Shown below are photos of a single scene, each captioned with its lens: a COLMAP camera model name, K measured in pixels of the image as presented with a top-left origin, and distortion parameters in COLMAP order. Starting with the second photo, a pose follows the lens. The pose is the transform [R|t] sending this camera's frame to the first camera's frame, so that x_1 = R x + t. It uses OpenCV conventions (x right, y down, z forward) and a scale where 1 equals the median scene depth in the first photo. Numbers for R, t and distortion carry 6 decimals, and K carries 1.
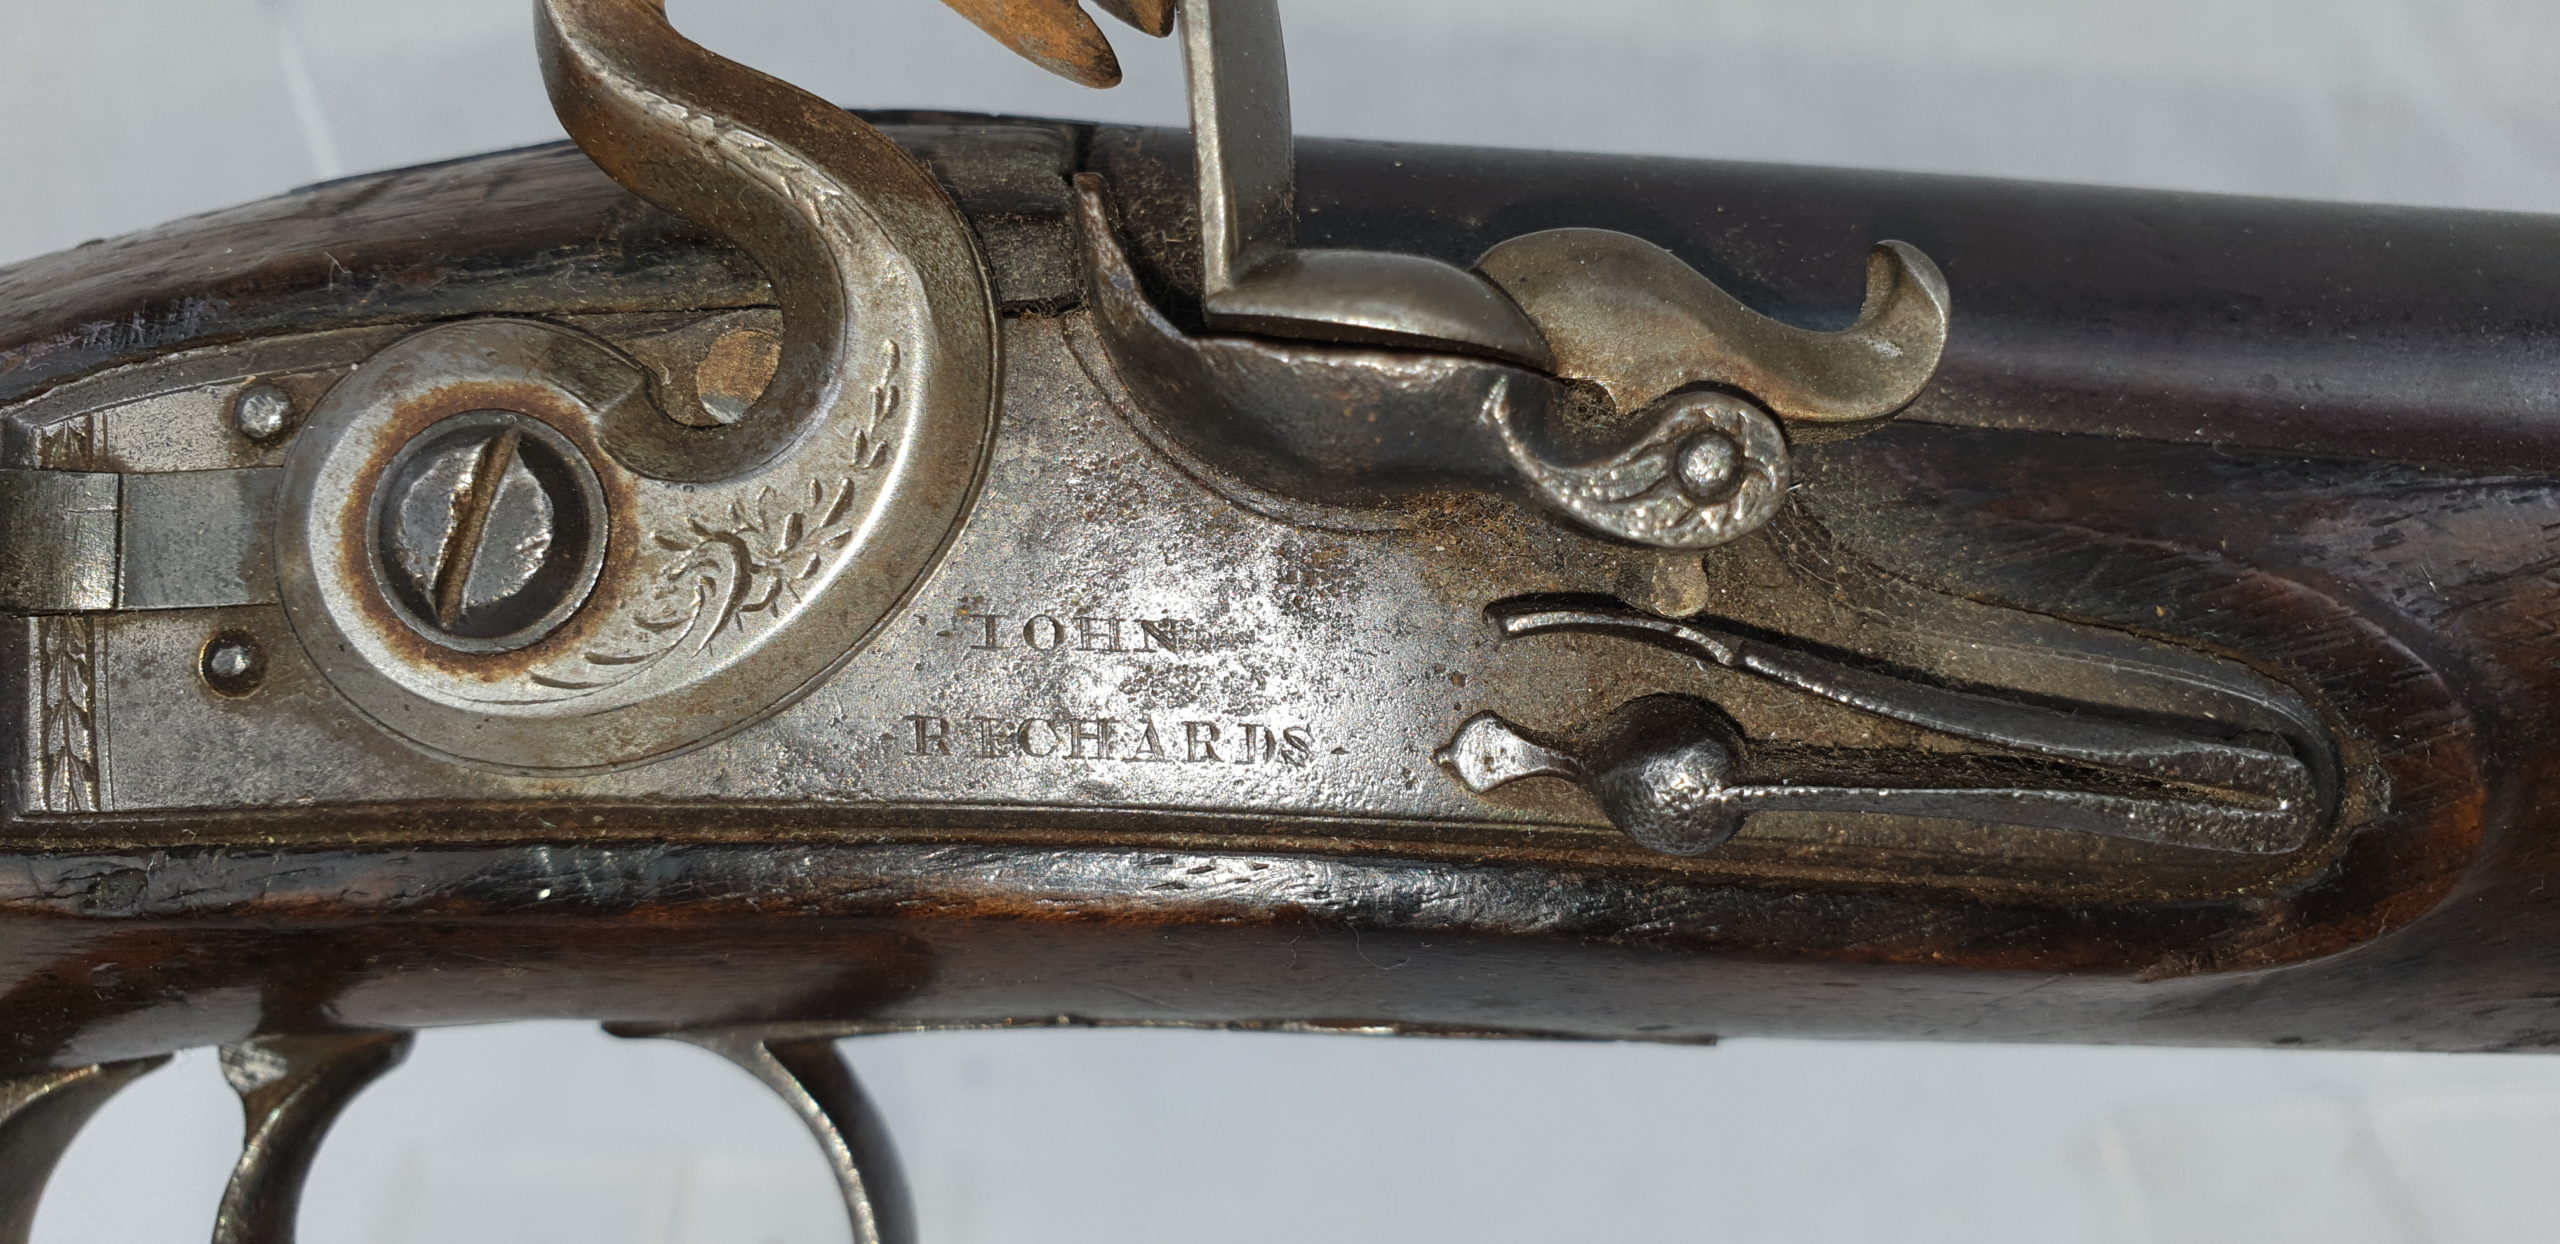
lens RADIAL K [[1993.6, 0, 1271.5], [0, 1993.6, 587.0], [0, 0, 1]] dist [-0.053348, 0.030814]
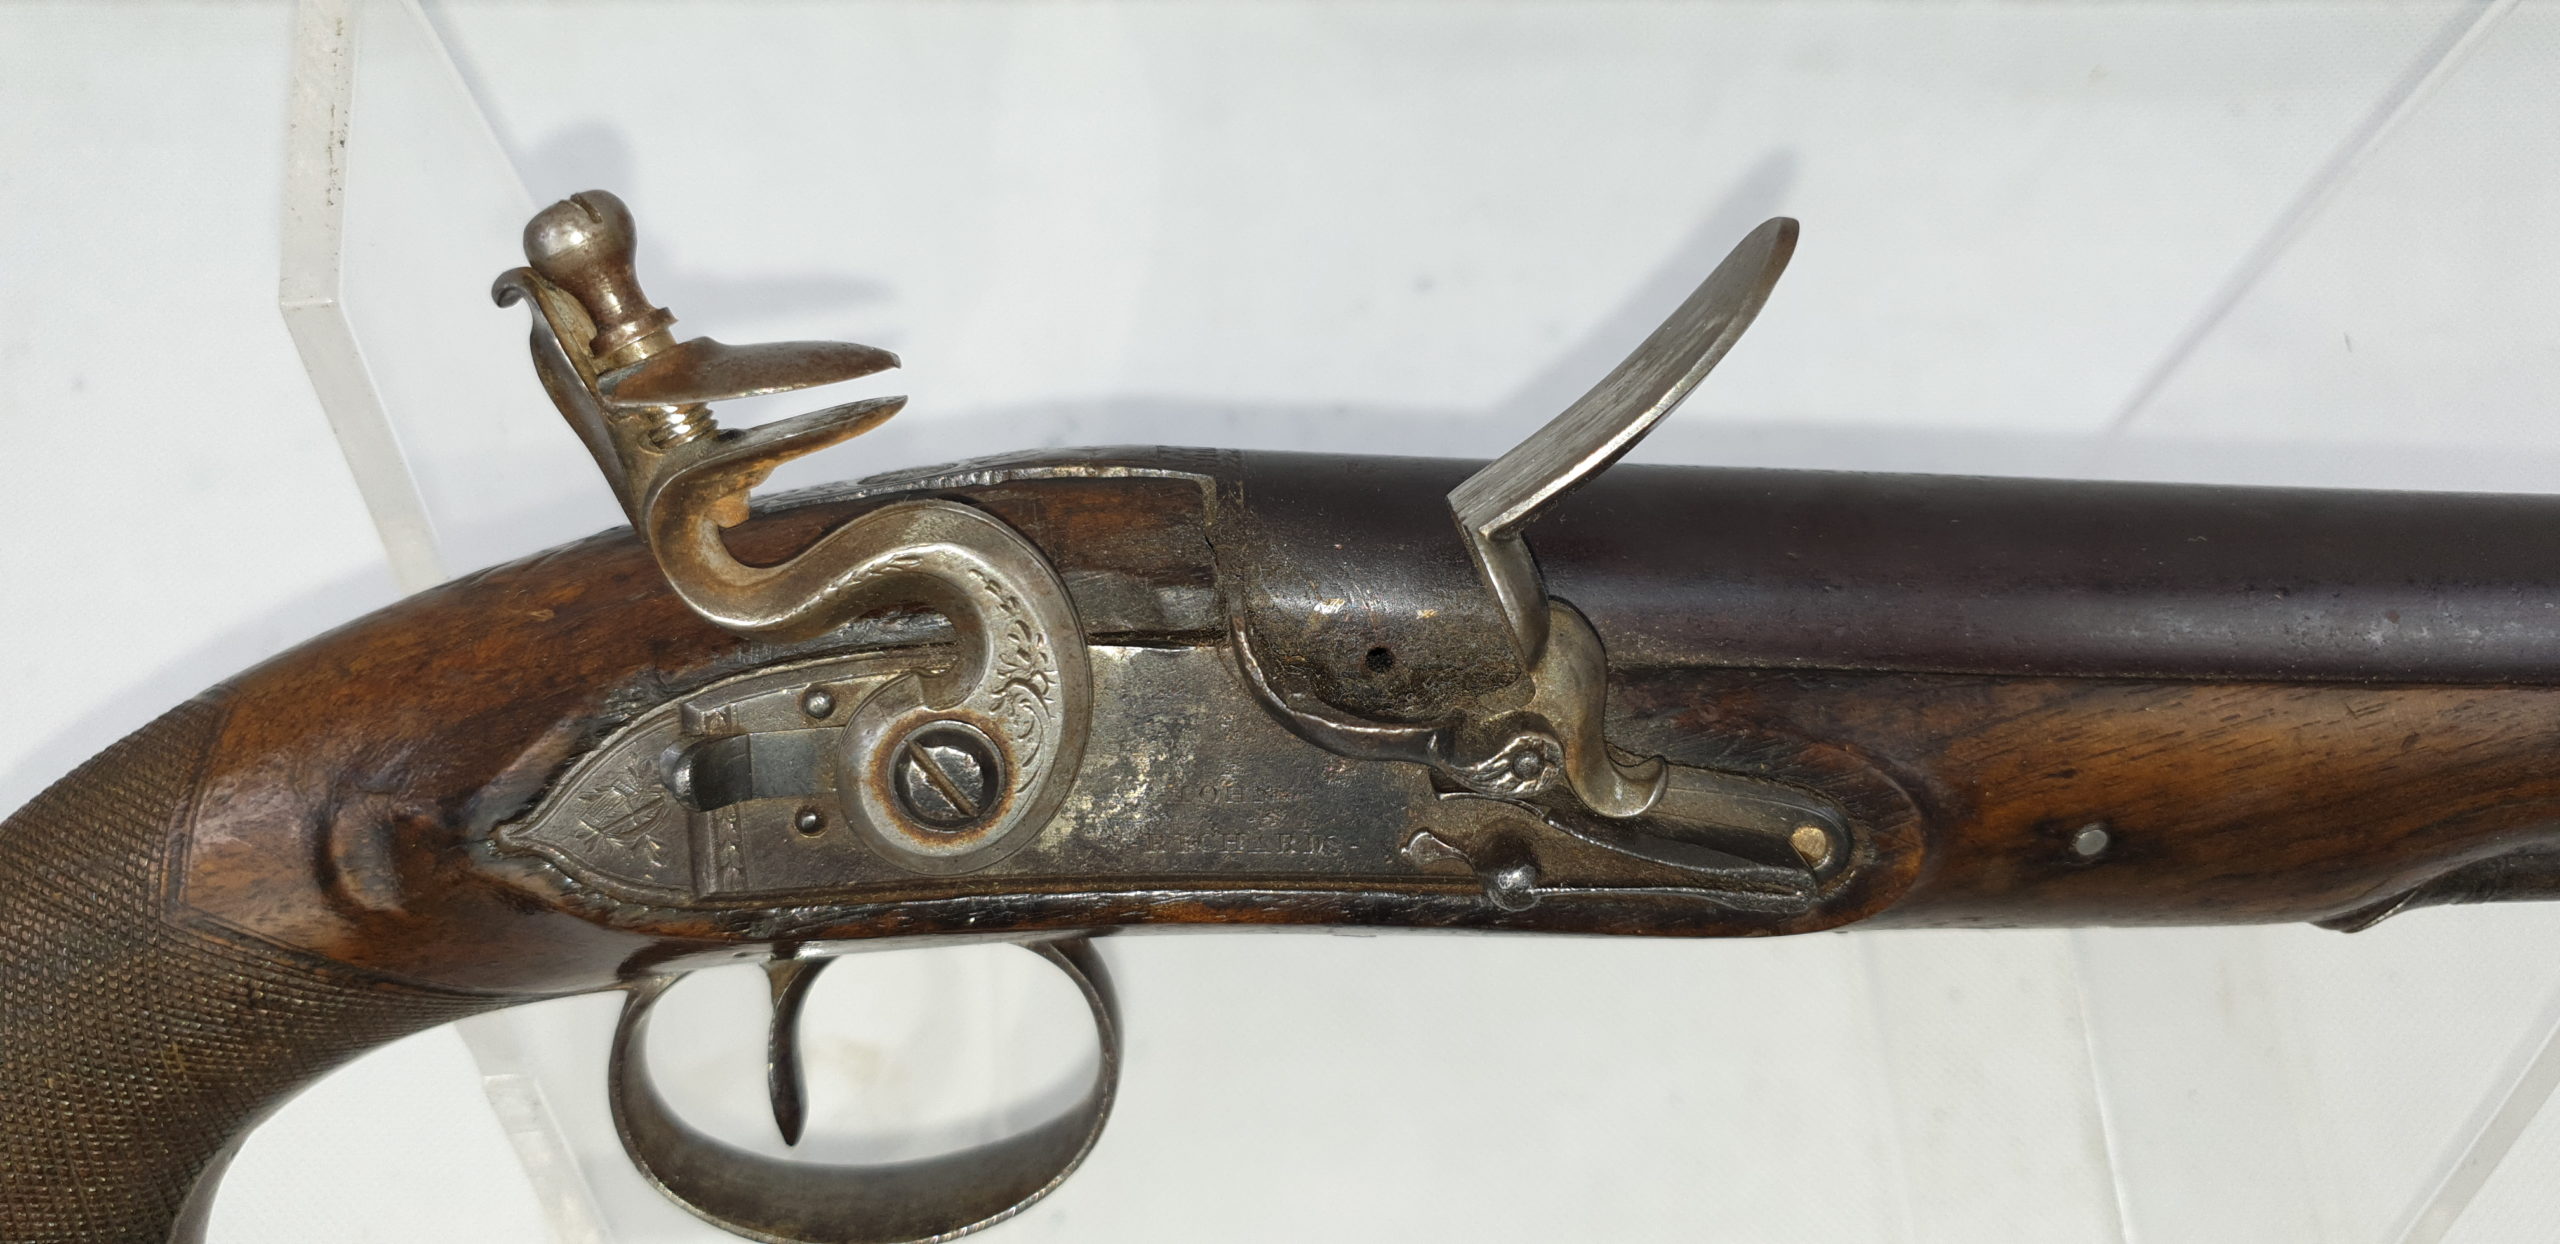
lens RADIAL K [[1993.6, 0, 1273.6], [0, 1993.6, 607.6], [0, 0, 1]] dist [-0.053348, 0.030814]
pose [[0.999646, -0.010281, 0.024529, -0.096098], [0.003608, 0.966163, 0.257906, -0.684643], [-0.026351, -0.257726, 0.965859, -0.916960]]
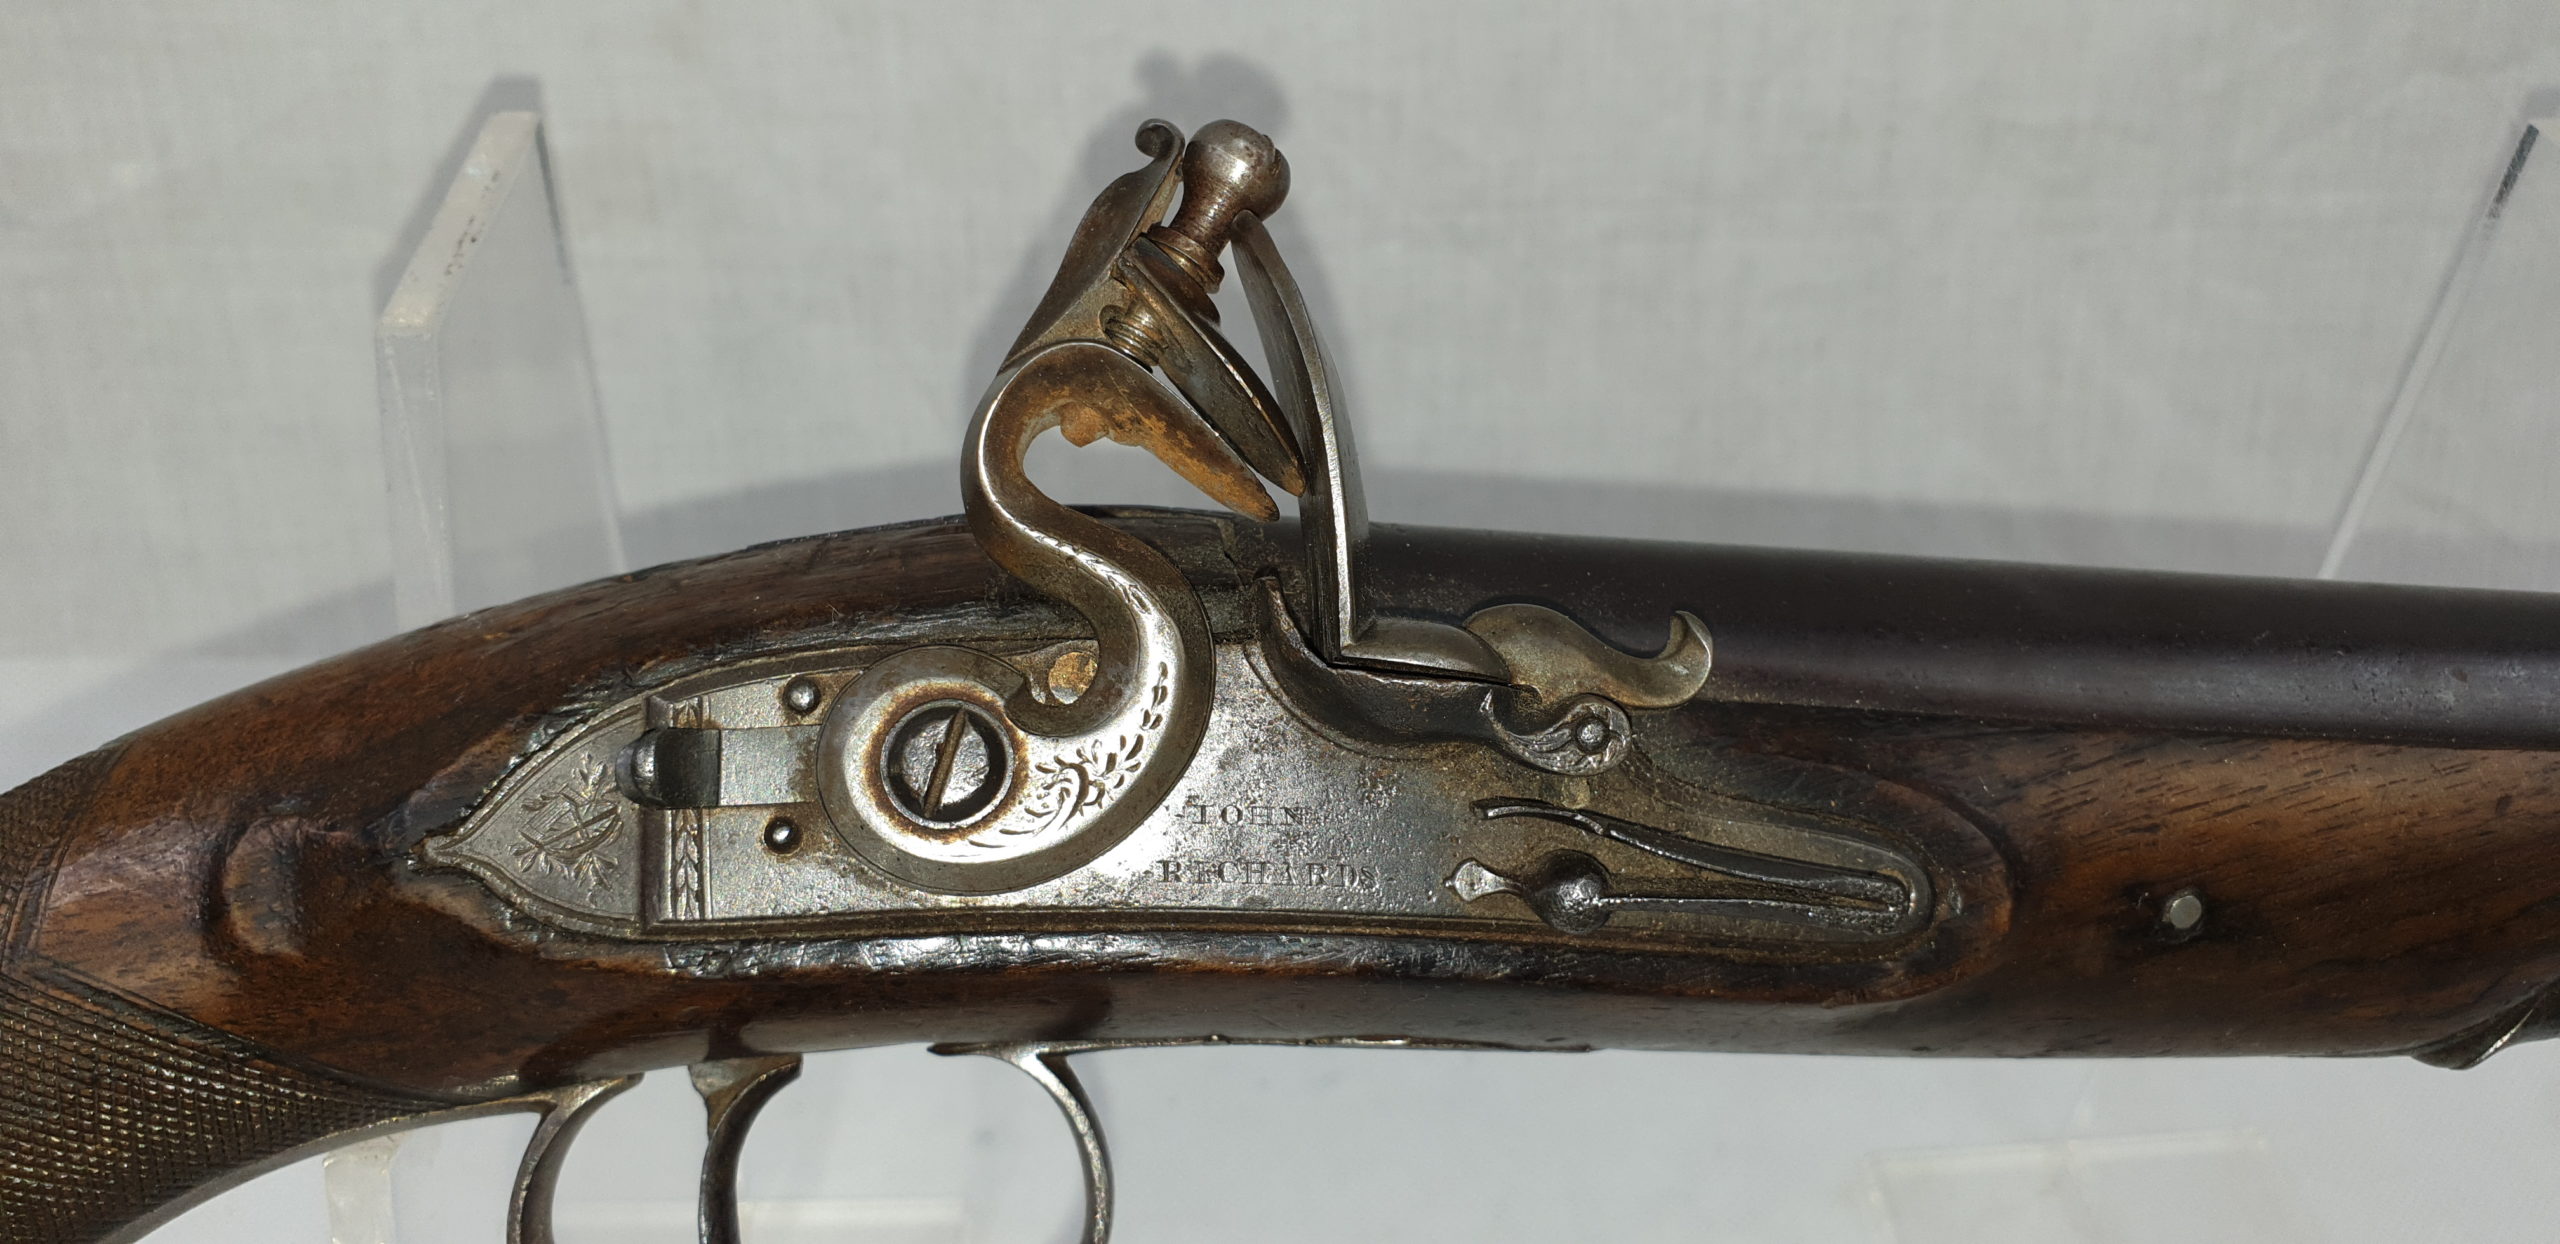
lens RADIAL K [[1993.6, 0, 1260.9], [0, 1993.6, 650.0], [0, 0, 1]] dist [-0.053348, 0.030814]
pose [[0.997403, 0.005728, 0.071794, -0.218934], [-0.002783, 0.999153, -0.041055, -0.054155], [-0.071969, 0.040748, 0.996574, -0.831678]]
